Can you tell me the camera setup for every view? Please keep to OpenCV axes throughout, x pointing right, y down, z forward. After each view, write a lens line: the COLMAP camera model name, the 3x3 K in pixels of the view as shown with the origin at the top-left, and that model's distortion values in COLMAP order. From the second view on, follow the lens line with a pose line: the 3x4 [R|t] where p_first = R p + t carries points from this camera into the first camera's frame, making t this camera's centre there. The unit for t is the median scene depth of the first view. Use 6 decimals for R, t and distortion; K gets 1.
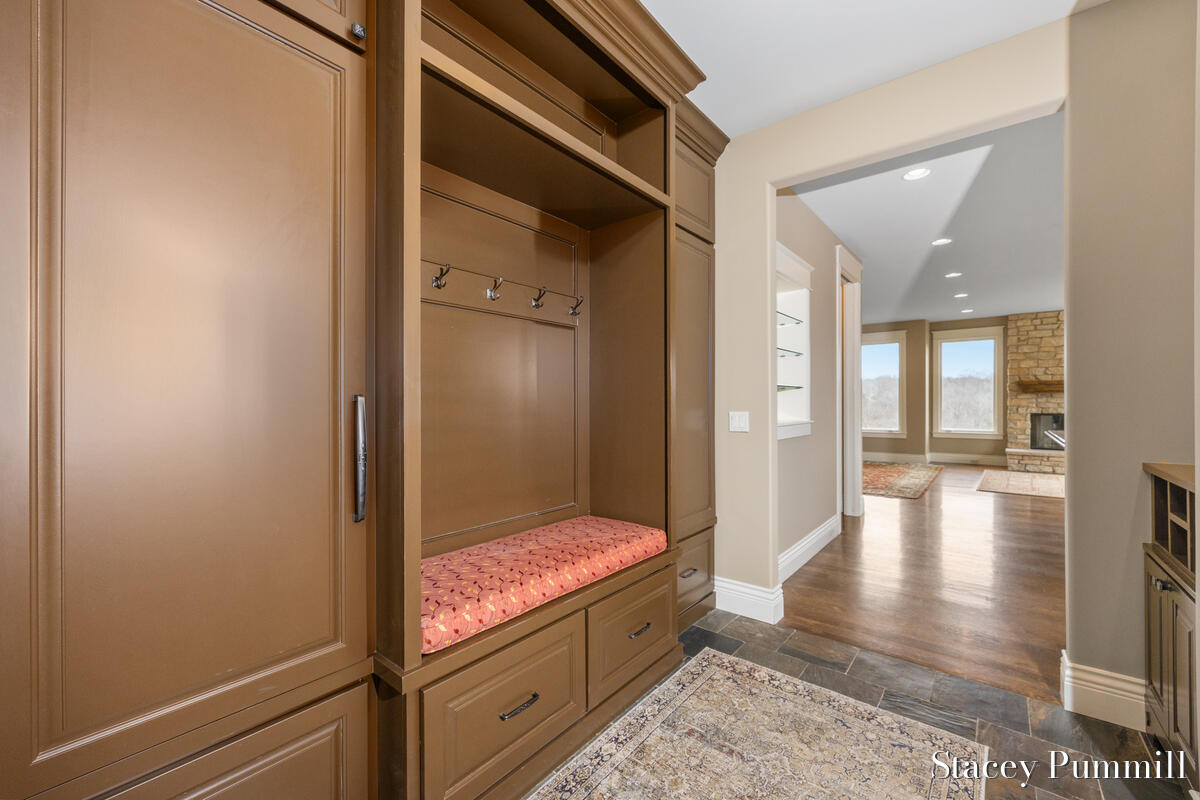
lens RADIAL K [[484.4, 0, 593.8], [0, 484.4, 402.2], [0, 0, 1]] dist [0.005523, -0.000533]
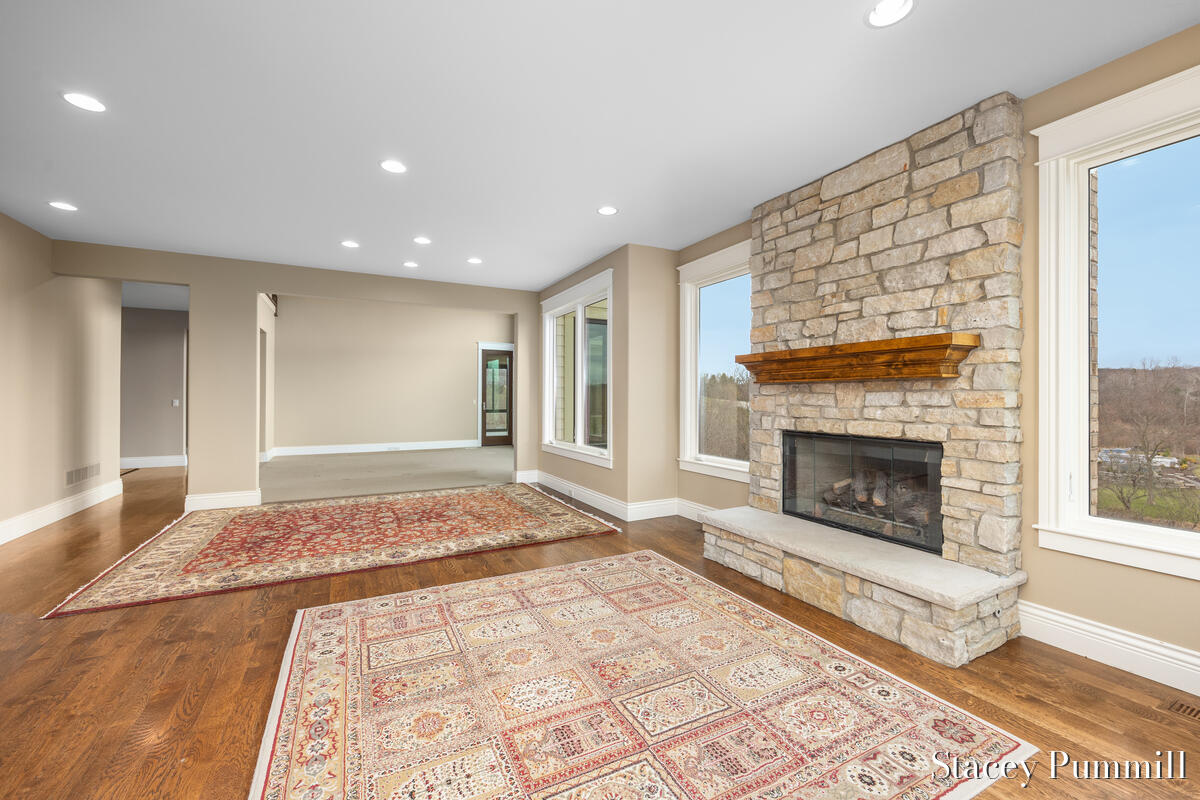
lens RADIAL K [[484.4, 0, 594.5], [0, 484.4, 391.2], [0, 0, 1]] dist [0.005523, -0.000533]
pose [[0.921265, -0.000728, -0.388935, 0.915197], [-0.004811, 0.999900, -0.013267, -0.004461], [0.388906, 0.014094, 0.921170, 0.544115]]
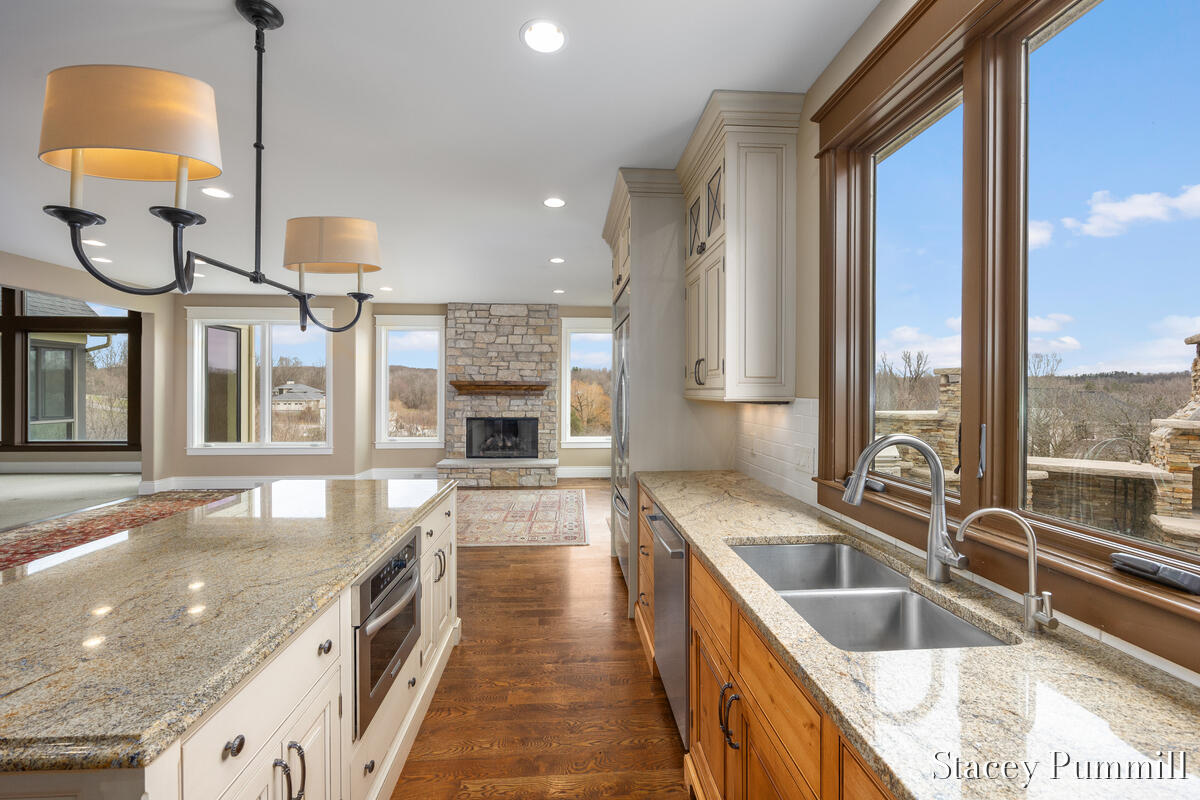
lens RADIAL K [[484.4, 0, 599.7], [0, 484.4, 393.4], [0, 0, 1]] dist [0.005523, -0.000533]
pose [[0.712934, 0.005473, 0.701210, 0.457669], [-0.004621, 0.999984, -0.003107, -0.019076], [-0.701216, -0.001025, 0.712948, 0.208705]]
